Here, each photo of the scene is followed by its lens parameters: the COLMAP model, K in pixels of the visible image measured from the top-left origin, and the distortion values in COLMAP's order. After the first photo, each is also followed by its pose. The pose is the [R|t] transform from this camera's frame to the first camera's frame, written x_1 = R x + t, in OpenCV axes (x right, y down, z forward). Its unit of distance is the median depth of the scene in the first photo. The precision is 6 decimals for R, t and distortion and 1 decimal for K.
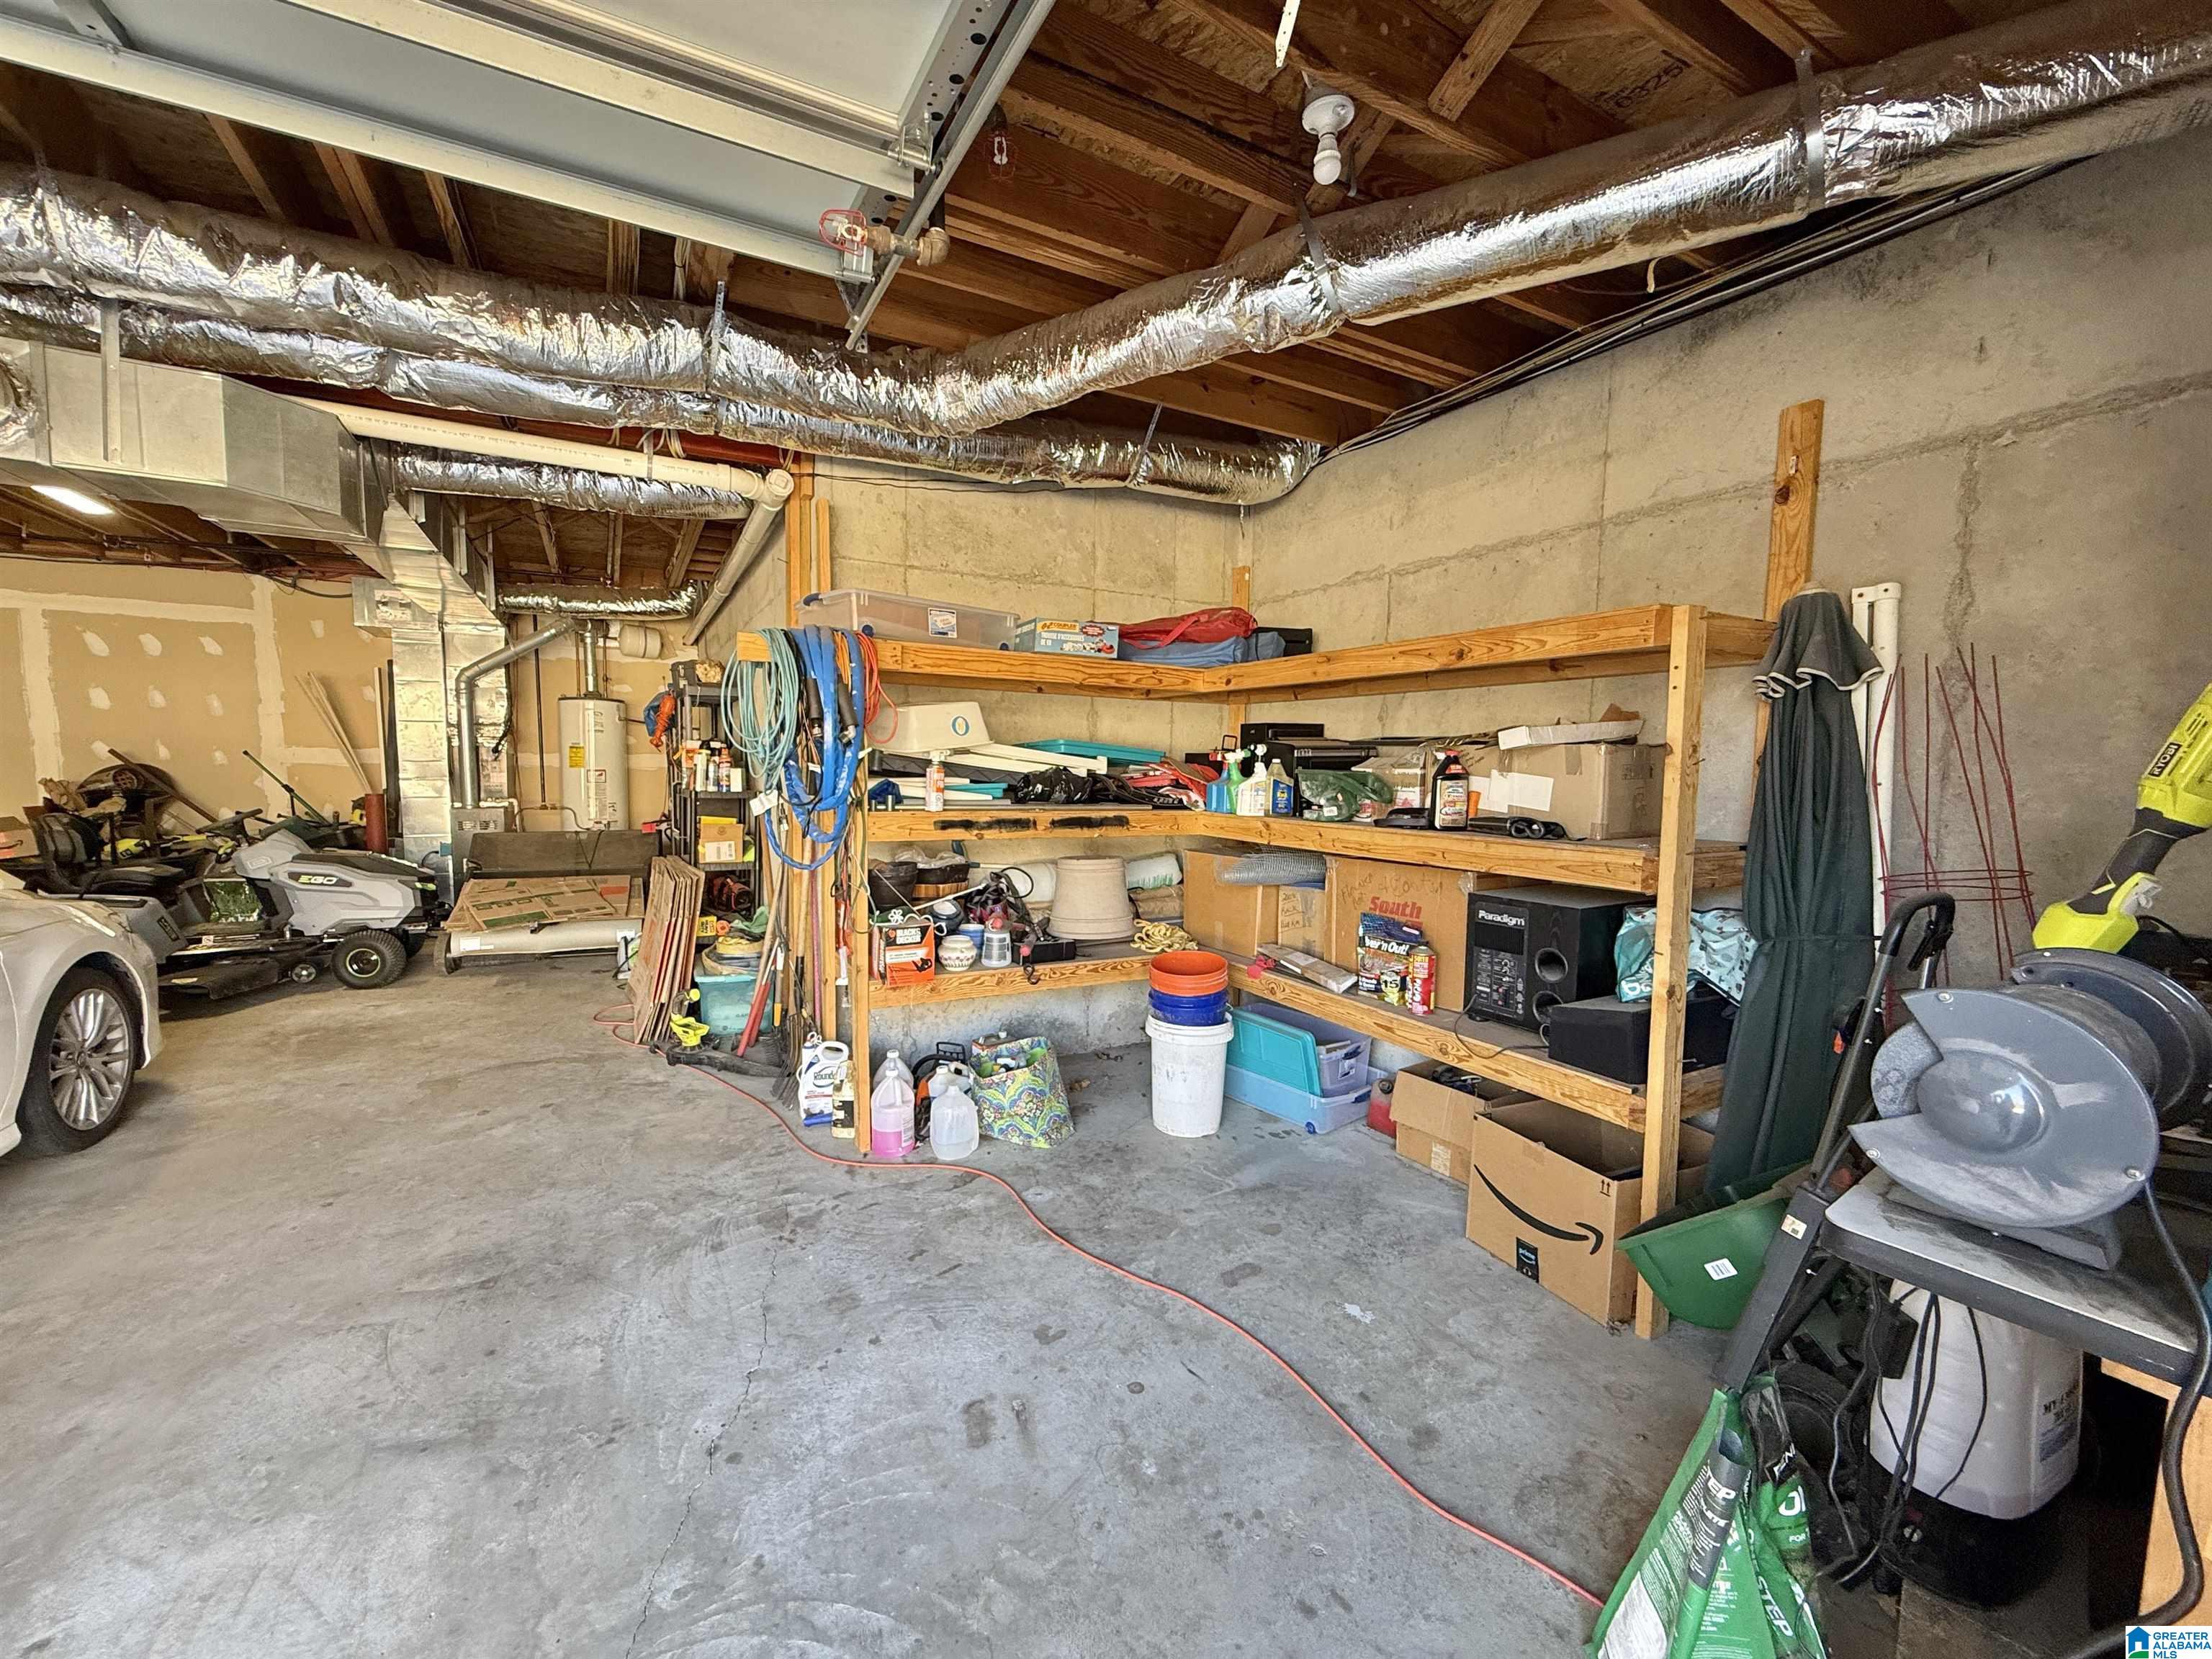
lens RADIAL K [[885.4, 0, 1106.0], [0, 885.4, 829.5], [0, 0, 1]] dist [0.000443, 0.000117]
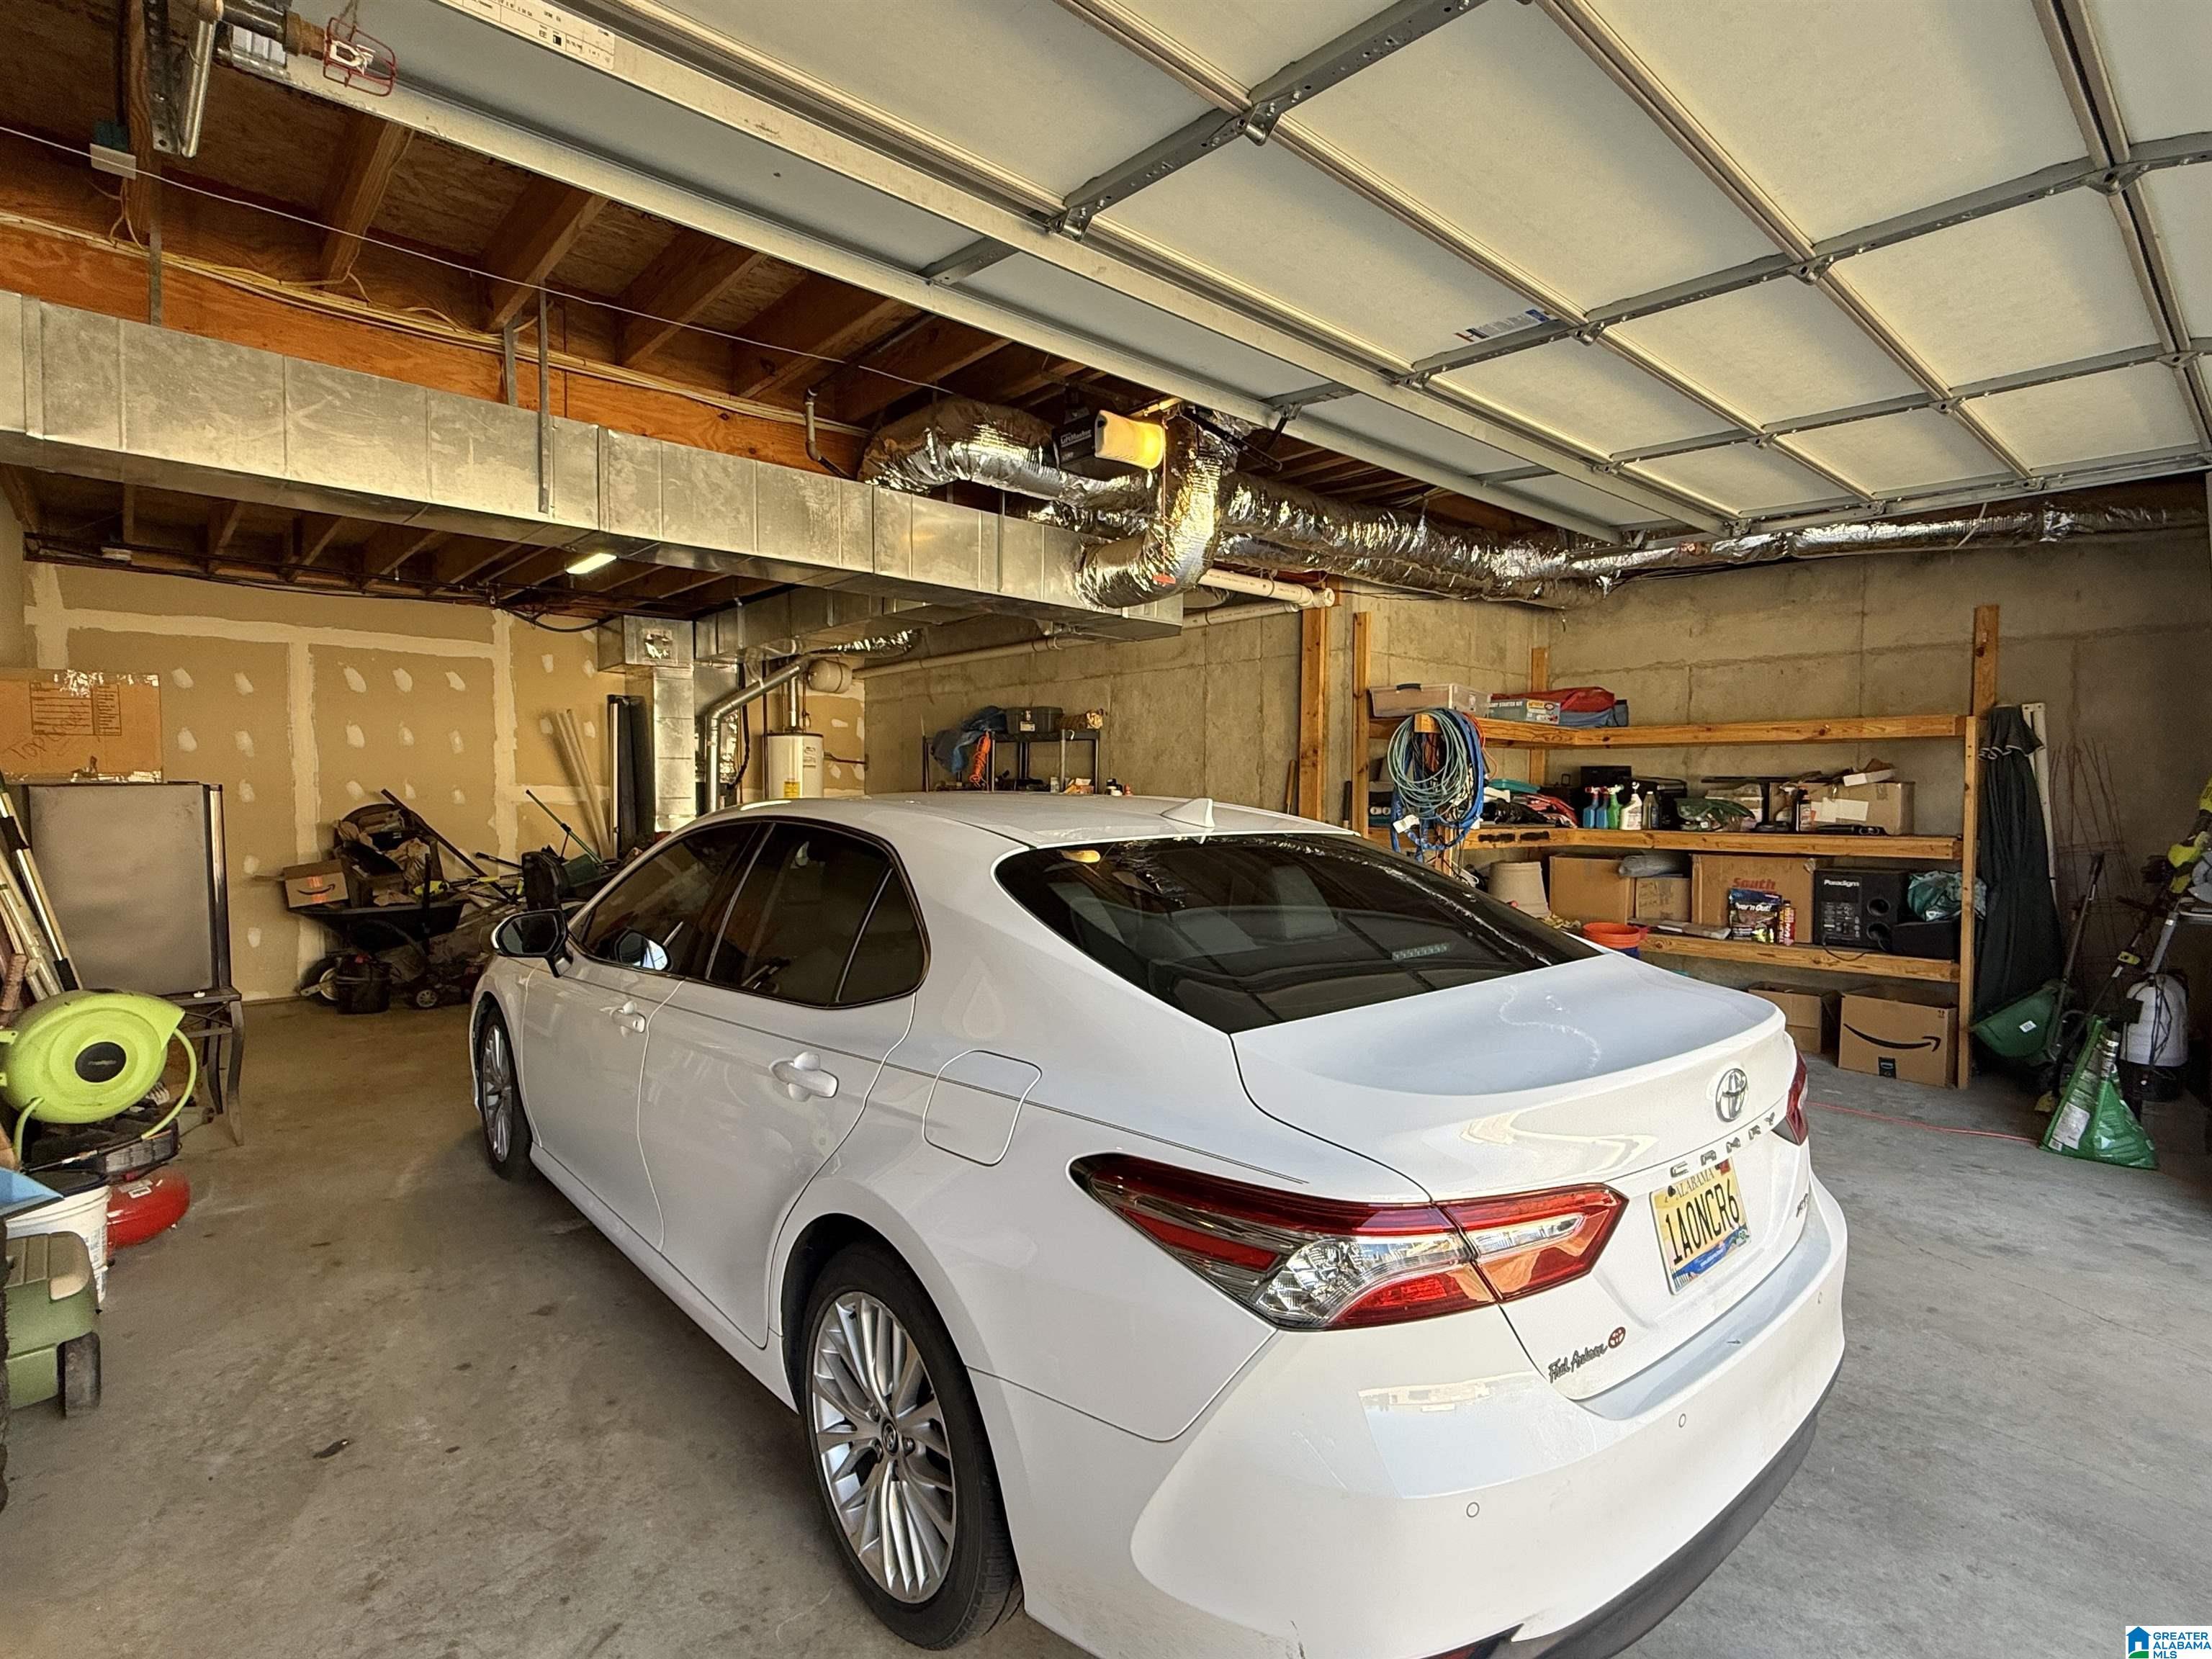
lens RADIAL K [[1108.8, 0, 1106.0], [0, 1108.8, 829.5], [0, 0, 1]] dist [-0.002164, 0.000326]
pose [[0.974633, -0.016571, 0.223194, -1.317105], [0.025256, 0.999028, -0.036117, 0.034201], [-0.222378, 0.040838, 0.974105, -0.726680]]
